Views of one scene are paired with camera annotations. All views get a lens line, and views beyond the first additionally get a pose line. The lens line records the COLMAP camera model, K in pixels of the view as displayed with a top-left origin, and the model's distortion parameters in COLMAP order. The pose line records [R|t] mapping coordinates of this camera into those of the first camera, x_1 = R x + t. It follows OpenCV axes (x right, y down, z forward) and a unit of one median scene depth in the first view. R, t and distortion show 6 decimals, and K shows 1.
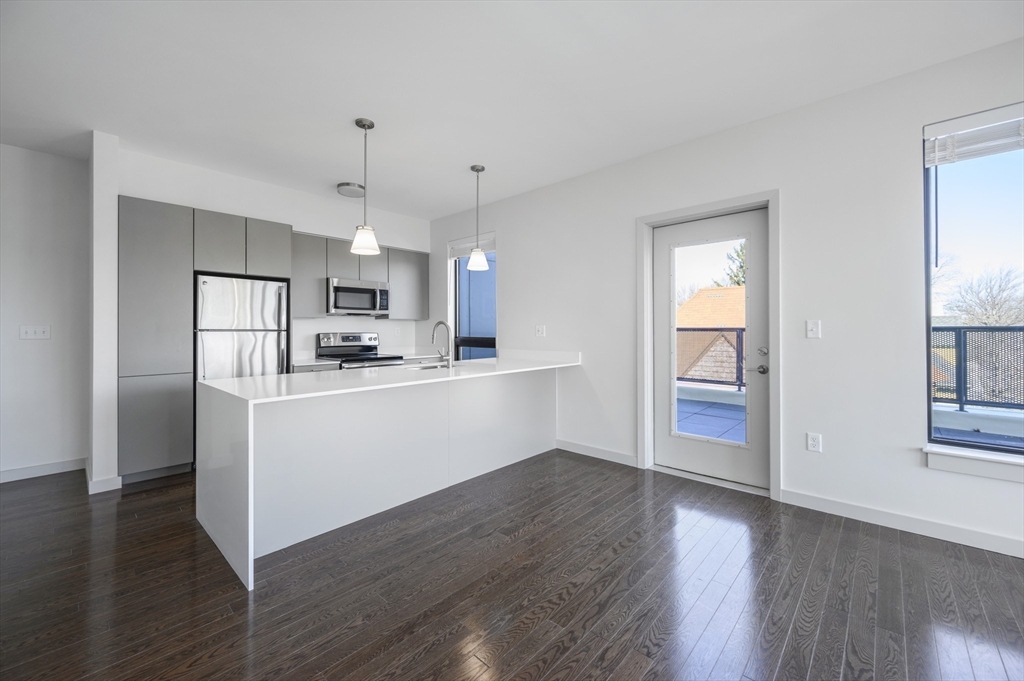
lens RADIAL K [[403.3, 0, 518.0], [0, 403.3, 330.9], [0, 0, 1]] dist [-0.001997, -0.000492]
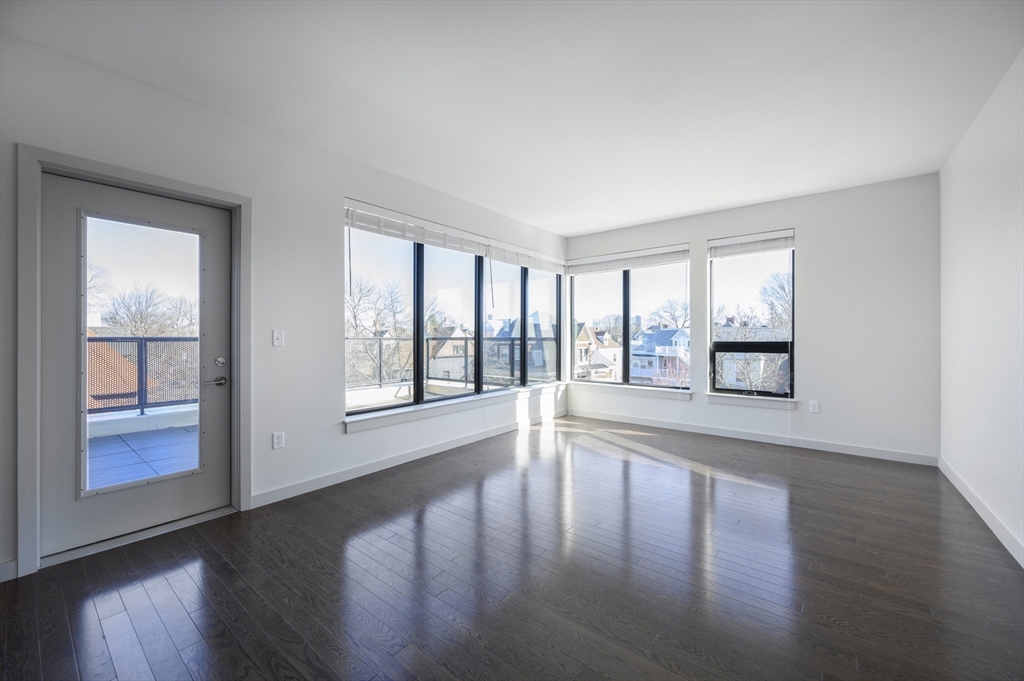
lens RADIAL K [[403.3, 0, 509.5], [0, 403.3, 339.8], [0, 0, 1]] dist [-0.001997, -0.000492]
pose [[-0.058833, -0.001058, 0.998267, -0.316187], [0.005885, 0.999982, 0.001406, 0.001891], [-0.998250, 0.005957, -0.058826, 0.331105]]
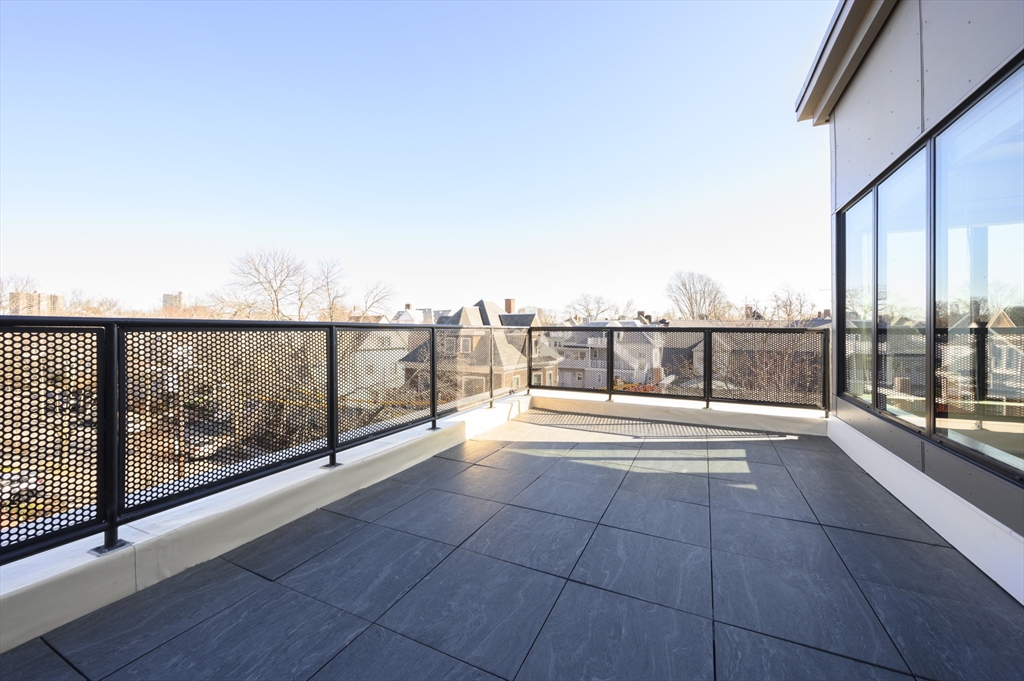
lens RADIAL K [[403.3, 0, 509.7], [0, 403.3, 329.8], [0, 0, 1]] dist [-0.001997, -0.000492]
pose [[-0.291094, 0.000468, 0.956694, 0.548921], [-0.000908, 0.999999, -0.000766, 0.000292], [-0.956694, -0.001092, -0.291093, 1.201189]]
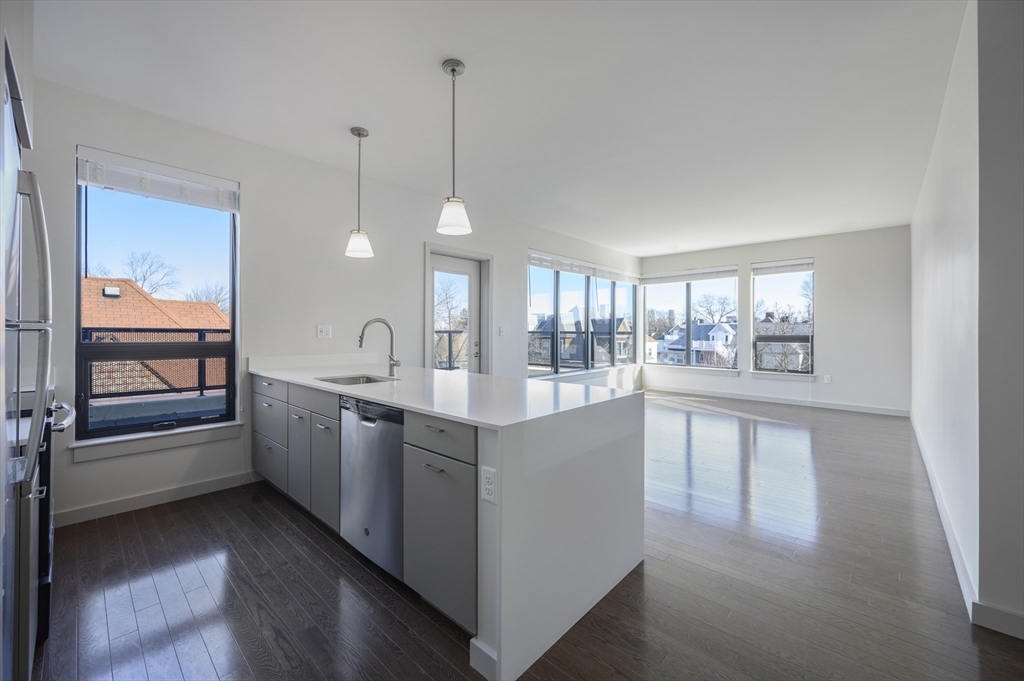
lens RADIAL K [[403.3, 0, 503.9], [0, 403.3, 330.4], [0, 0, 1]] dist [-0.001997, -0.000492]
pose [[0.024118, 0.007091, 0.999684, -0.927831], [0.000587, 0.999975, -0.007107, 0.004731], [-0.999709, 0.000758, 0.024114, 0.703047]]
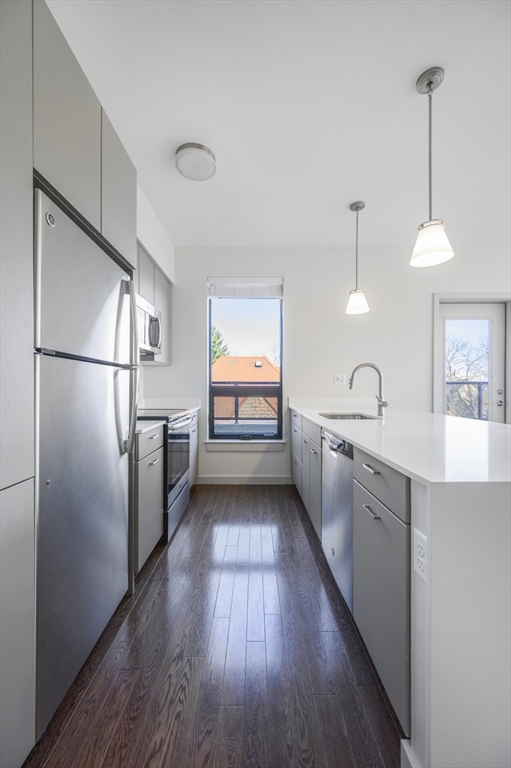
lens RADIAL K [[302.5, 0, 259.1], [0, 302.5, 388.1], [0, 0, 1]] dist [-0.001997, -0.000492]
pose [[0.730604, -0.001173, 0.682800, -0.776188], [0.000714, 0.999999, 0.000953, 0.028006], [-0.682801, -0.000208, 0.730605, 0.648737]]
